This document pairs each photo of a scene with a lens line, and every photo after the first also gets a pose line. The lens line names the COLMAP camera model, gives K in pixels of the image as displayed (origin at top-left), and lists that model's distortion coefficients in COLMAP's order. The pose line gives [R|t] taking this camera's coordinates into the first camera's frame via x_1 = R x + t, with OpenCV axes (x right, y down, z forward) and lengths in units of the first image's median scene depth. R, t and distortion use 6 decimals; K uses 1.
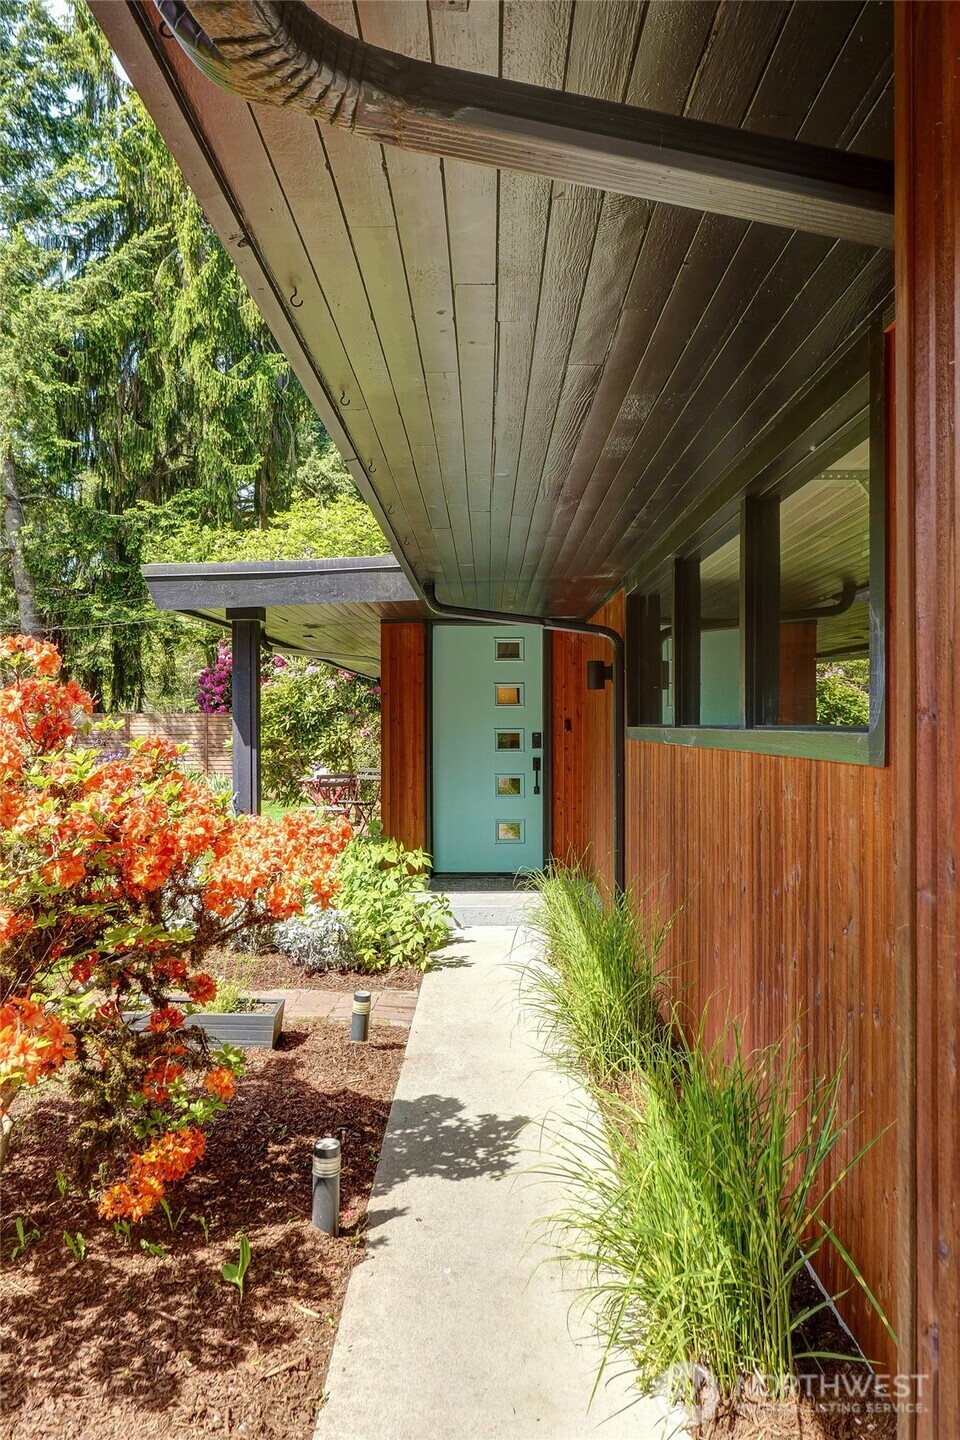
lens RADIAL K [[1021.0, 0, 481.3], [0, 1021.0, 721.6], [0, 0, 1]] dist [0.005578, 0.001494]
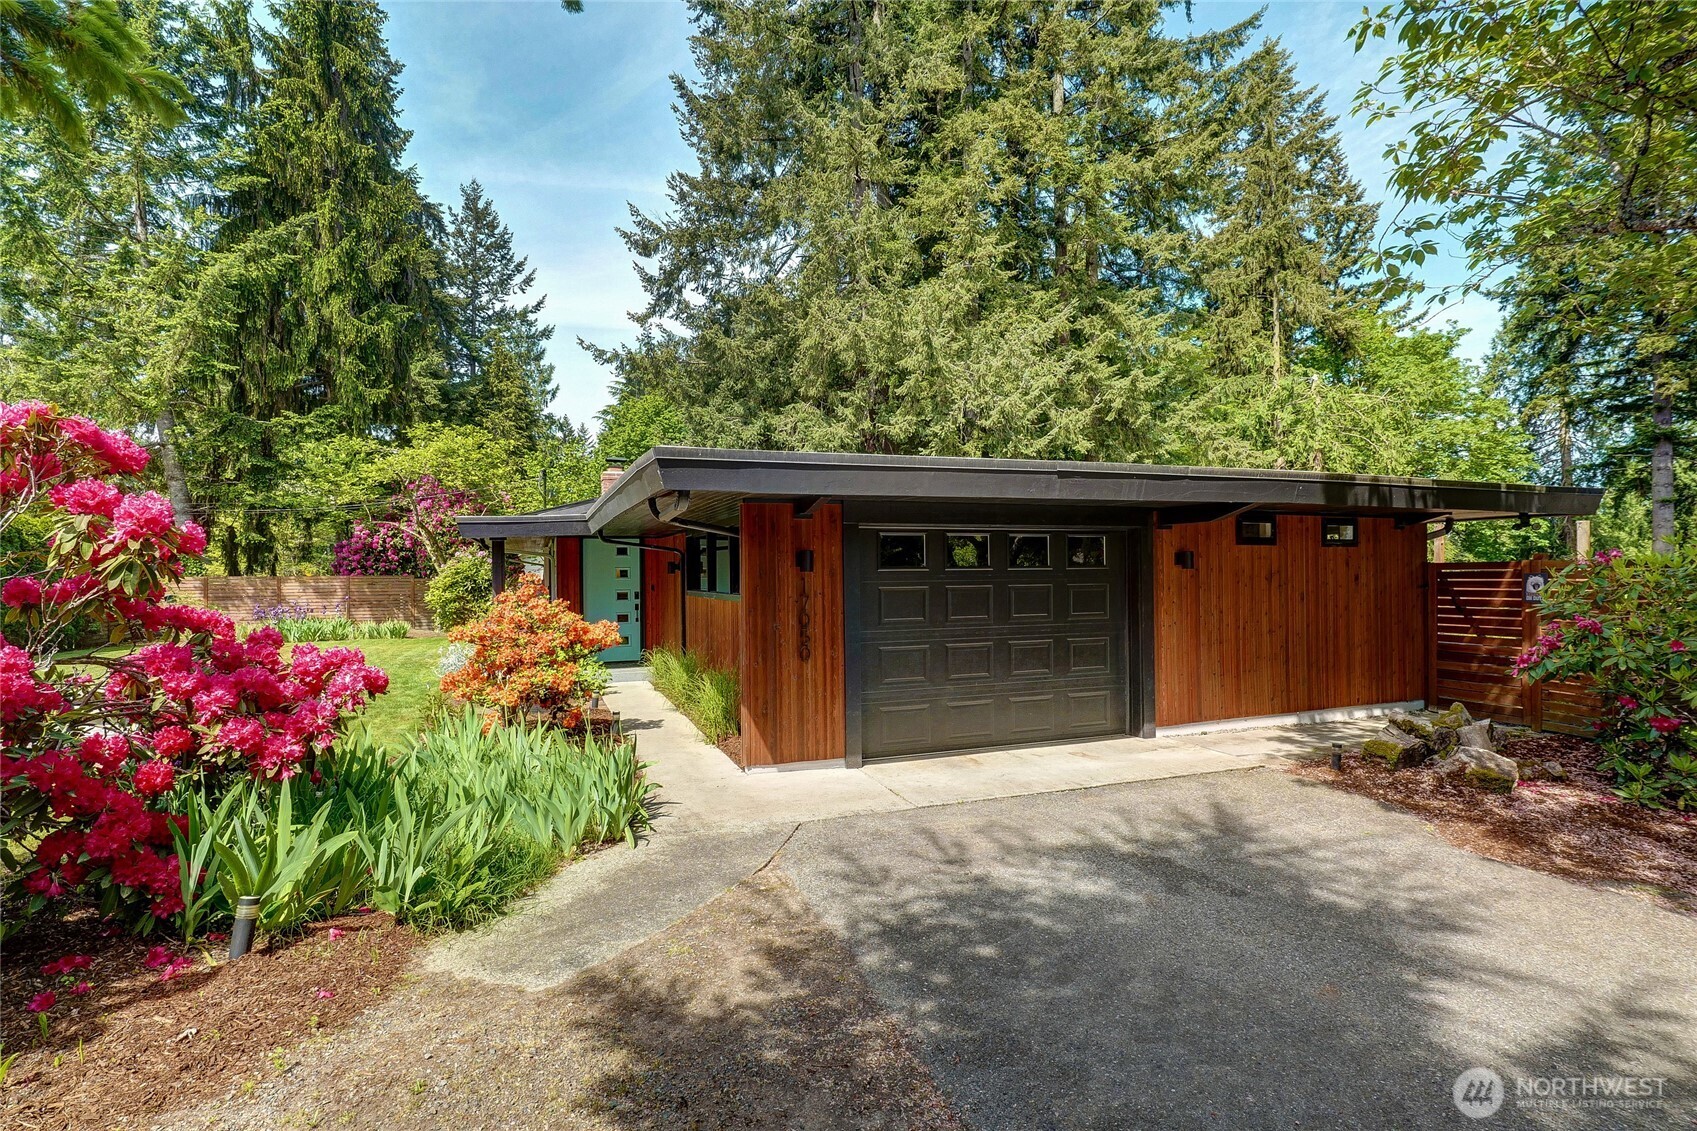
lens RADIAL K [[820.3, 0, 843.0], [0, 820.3, 571.6], [0, 0, 1]] dist [-0.010531, 0.003914]
pose [[0.933033, -0.005132, 0.359754, -0.048585], [0.006115, 0.999980, -0.001594, -0.007777], [-0.359739, 0.003687, 0.933046, -0.217413]]
